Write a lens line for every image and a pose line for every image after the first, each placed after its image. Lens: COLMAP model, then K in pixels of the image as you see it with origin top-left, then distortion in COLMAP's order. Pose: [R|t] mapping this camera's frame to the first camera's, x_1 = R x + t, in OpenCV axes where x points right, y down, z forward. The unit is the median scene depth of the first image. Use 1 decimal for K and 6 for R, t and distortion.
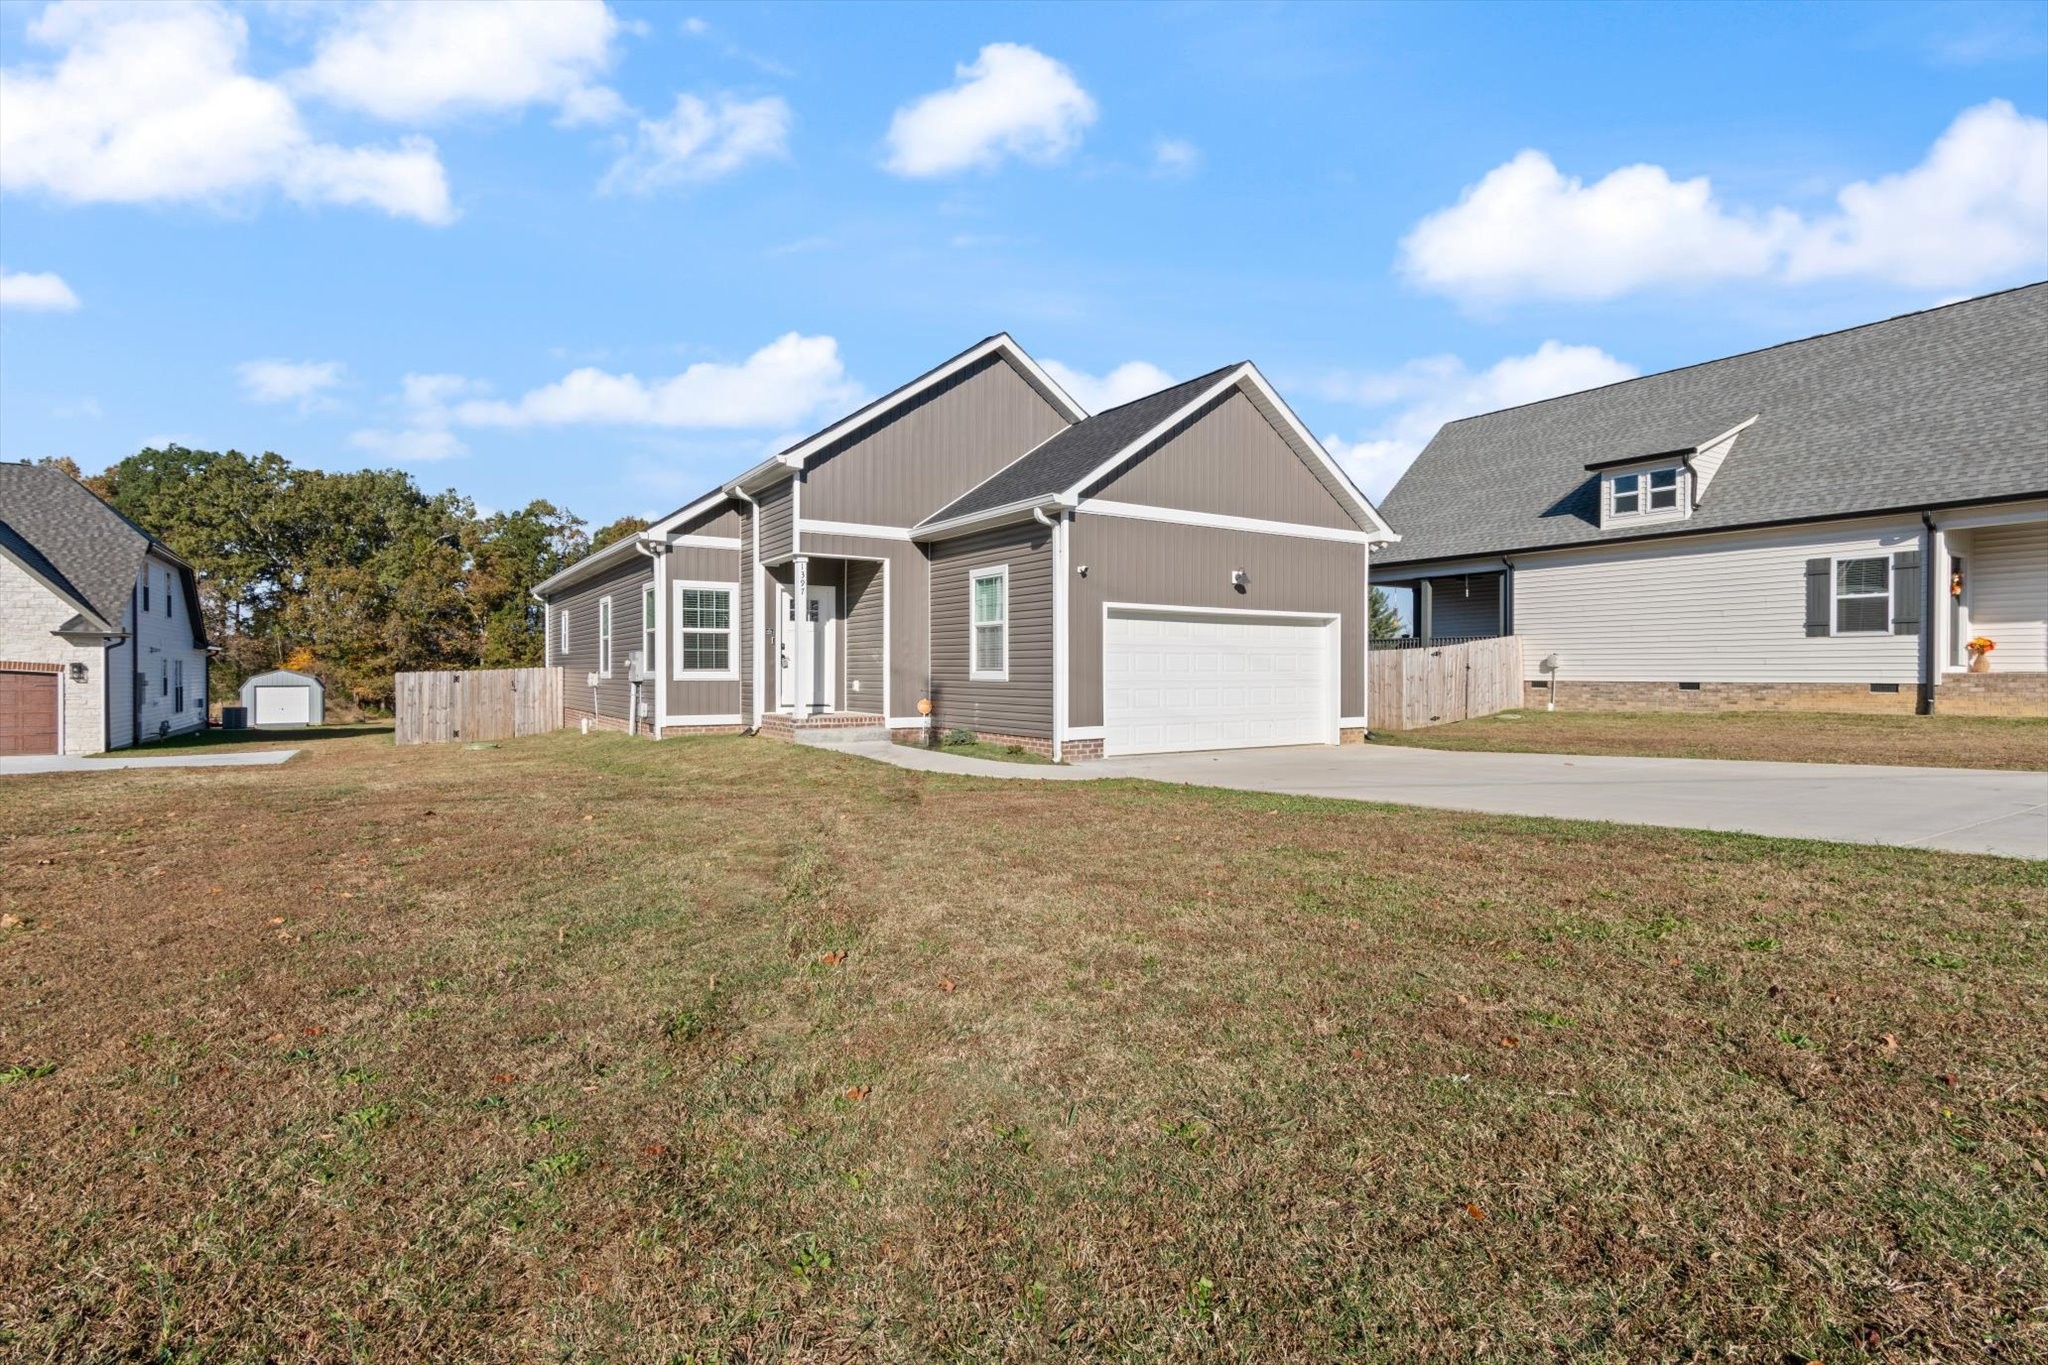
lens RADIAL K [[973.2, 0, 1022.2], [0, 973.2, 674.8], [0, 0, 1]] dist [0.013739, 0.000607]
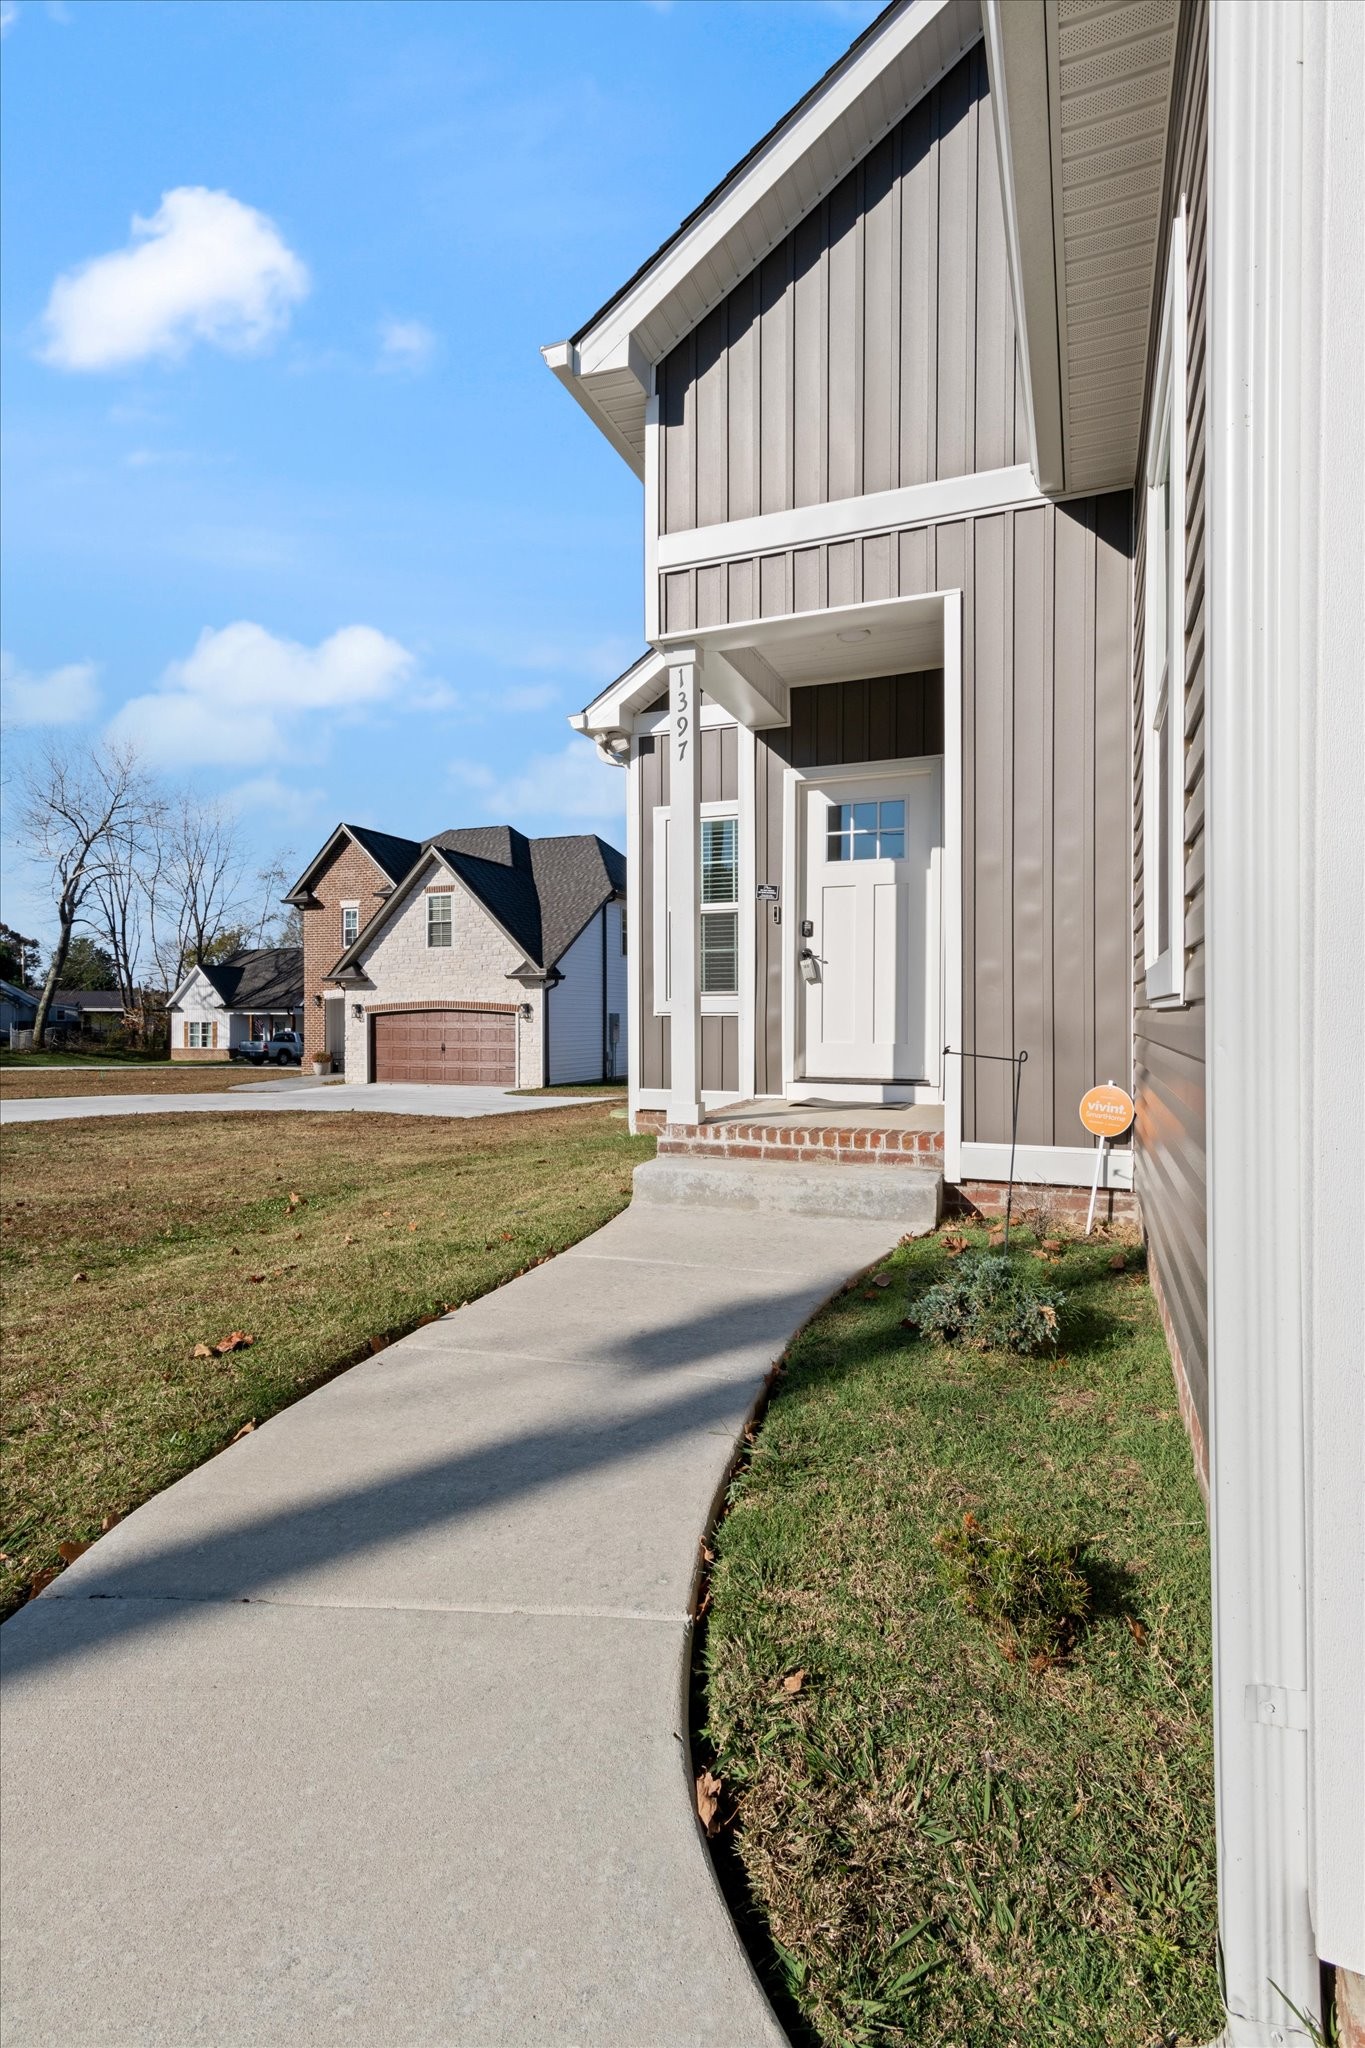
lens RADIAL K [[1002.2, 0, 684.2], [0, 1002.2, 1013.6], [0, 0, 1]] dist [0.011700, 0.000326]
pose [[0.578736, -0.004272, -0.815504, 0.044029], [-0.001308, 0.999980, -0.006167, 0.006332], [0.815514, 0.004636, 0.578719, 0.582614]]
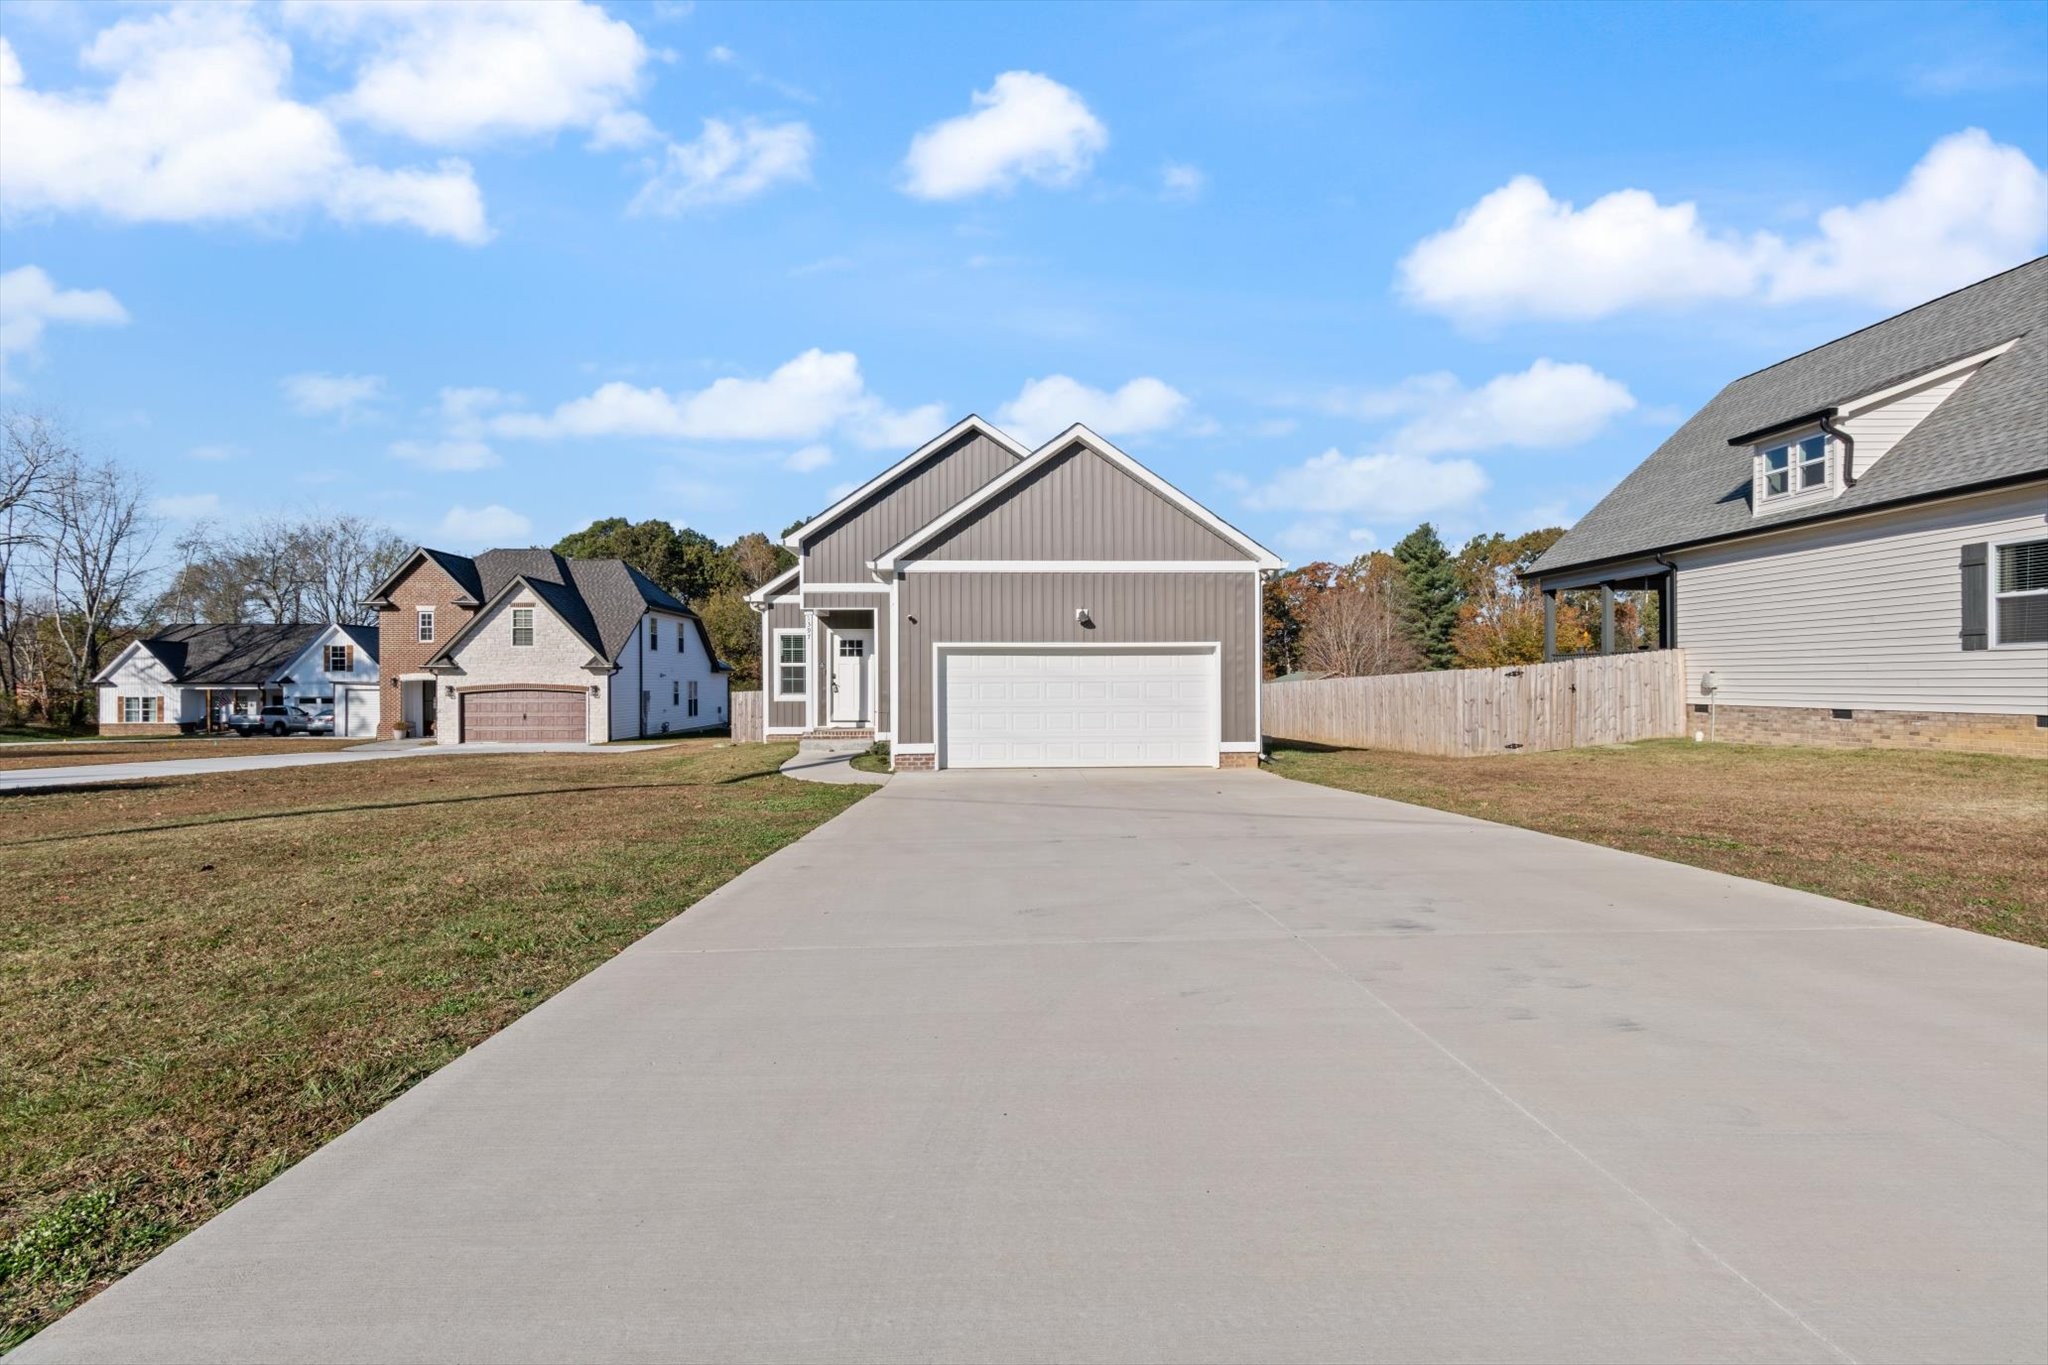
lens RADIAL K [[973.2, 0, 1022.2], [0, 973.2, 674.8], [0, 0, 1]] dist [0.013739, 0.000607]
pose [[0.856224, -0.007744, -0.516546, 0.524847], [0.003354, 0.999950, -0.009431, -0.014238], [0.516593, 0.006342, 0.856207, 0.001678]]
